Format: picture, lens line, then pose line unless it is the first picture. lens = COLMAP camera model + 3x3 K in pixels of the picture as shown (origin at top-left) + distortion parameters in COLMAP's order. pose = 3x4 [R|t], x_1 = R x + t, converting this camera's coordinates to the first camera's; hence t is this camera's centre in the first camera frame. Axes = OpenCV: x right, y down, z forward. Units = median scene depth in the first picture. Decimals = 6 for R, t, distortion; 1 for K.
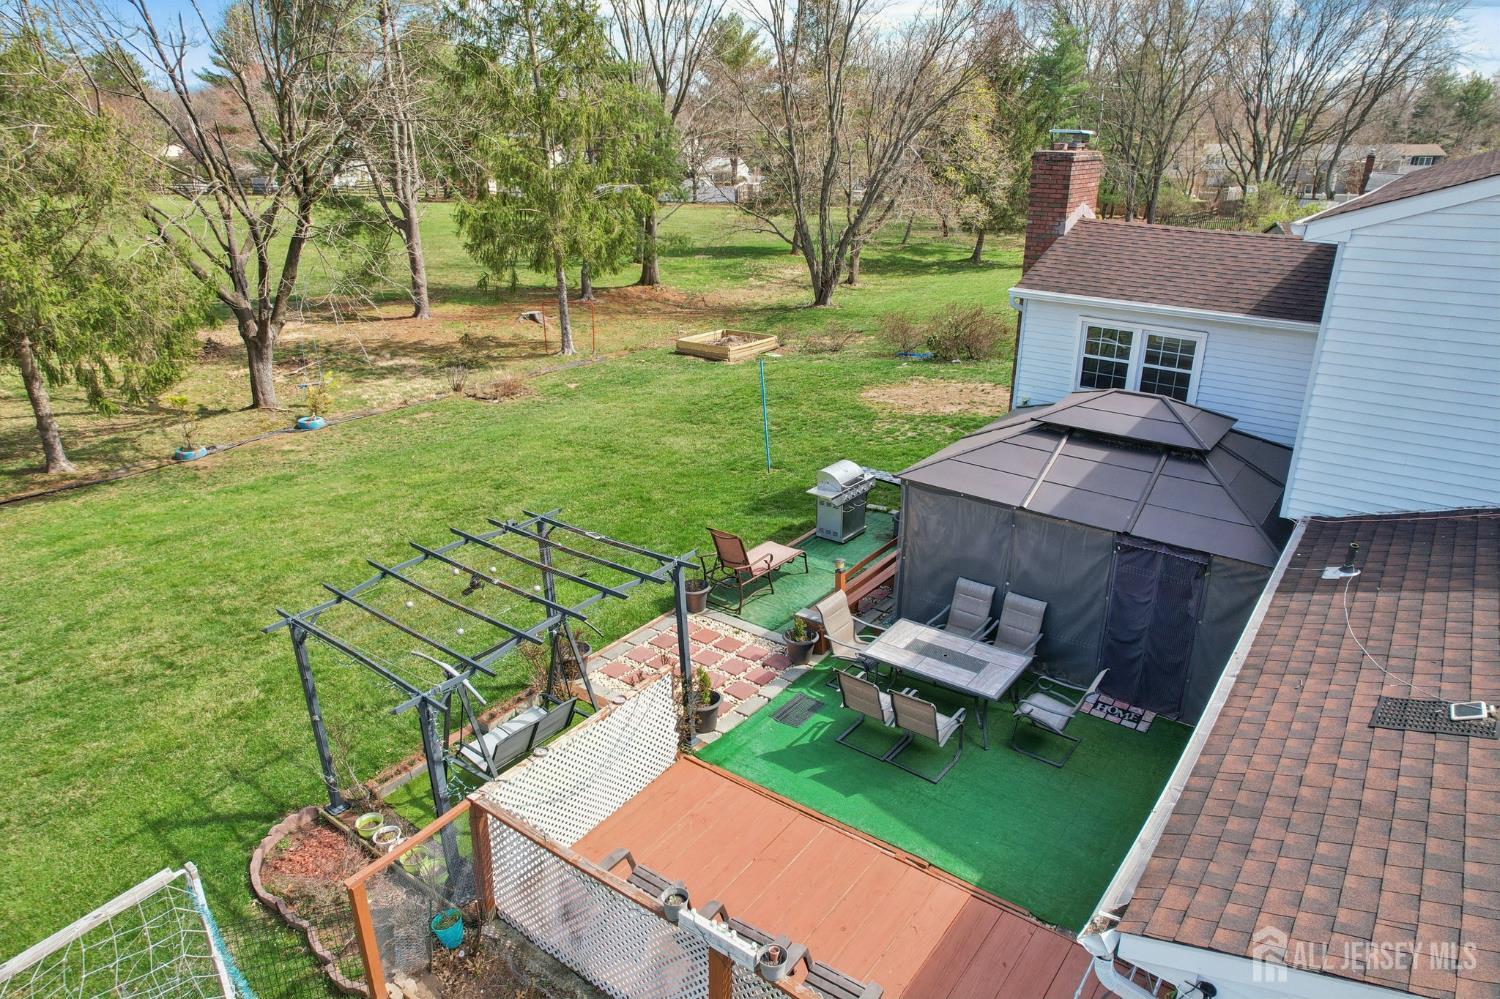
lens RADIAL K [[950.9, 0, 750.0], [0, 950.9, 499.5], [0, 0, 1]] dist [-0.024999, 0.001199]
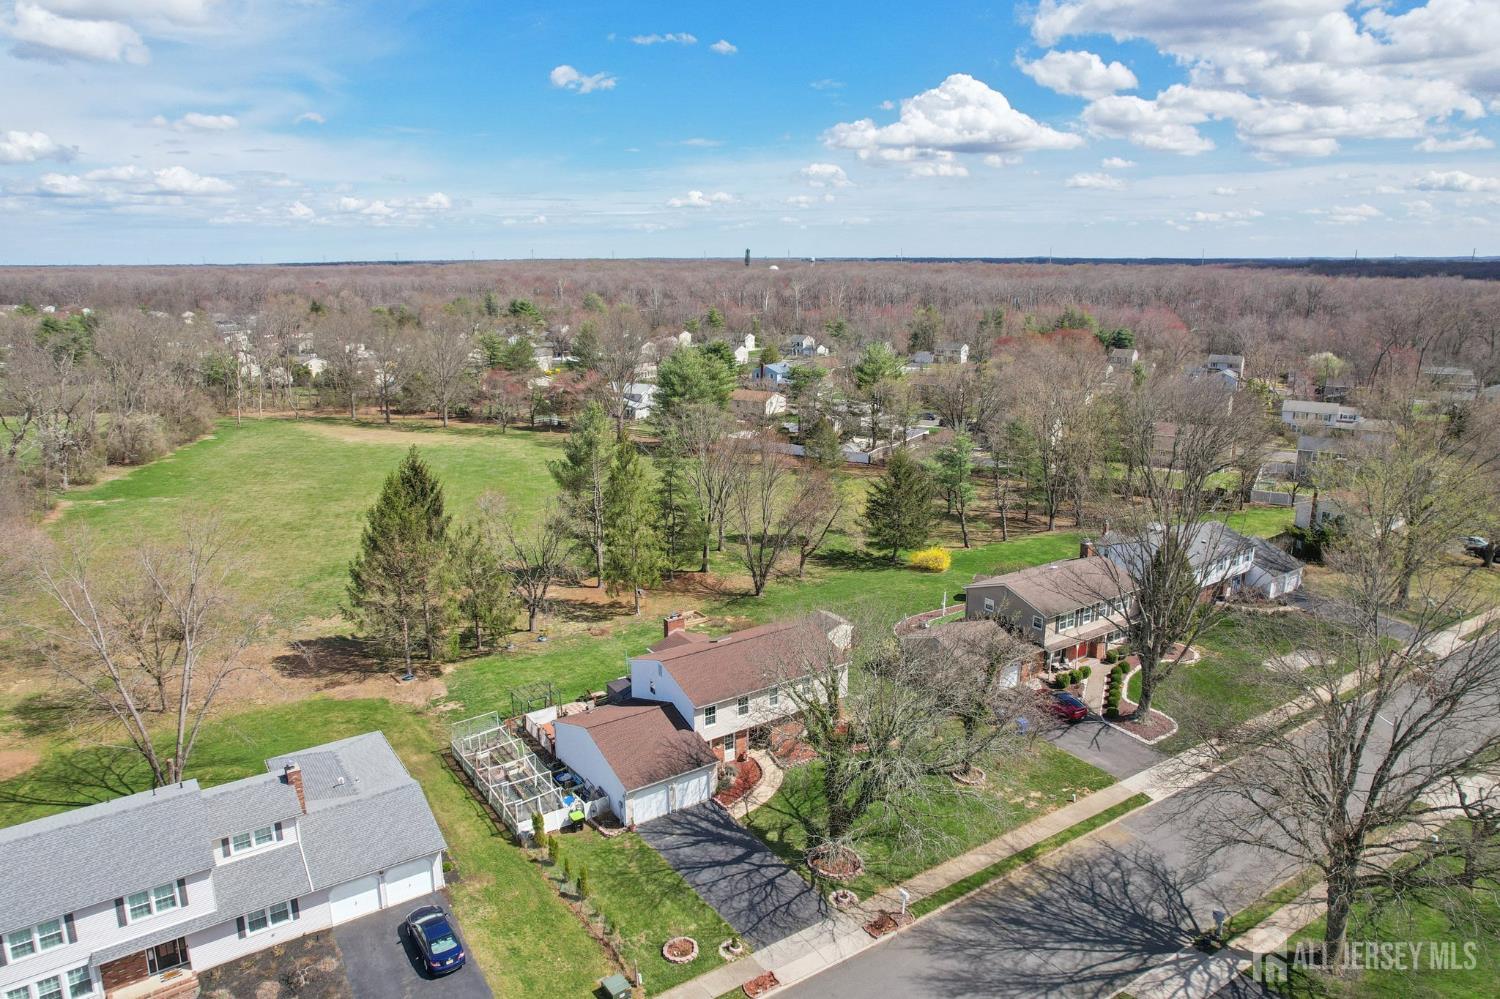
lens RADIAL K [[950.9, 0, 750.0], [0, 950.9, 499.5], [0, 0, 1]] dist [-0.024999, 0.001199]
pose [[0.946592, 0.078903, -0.312630, 1.236012], [-0.121749, 0.985284, -0.119966, -0.248305], [0.298564, 0.151622, 0.942269, -2.017918]]
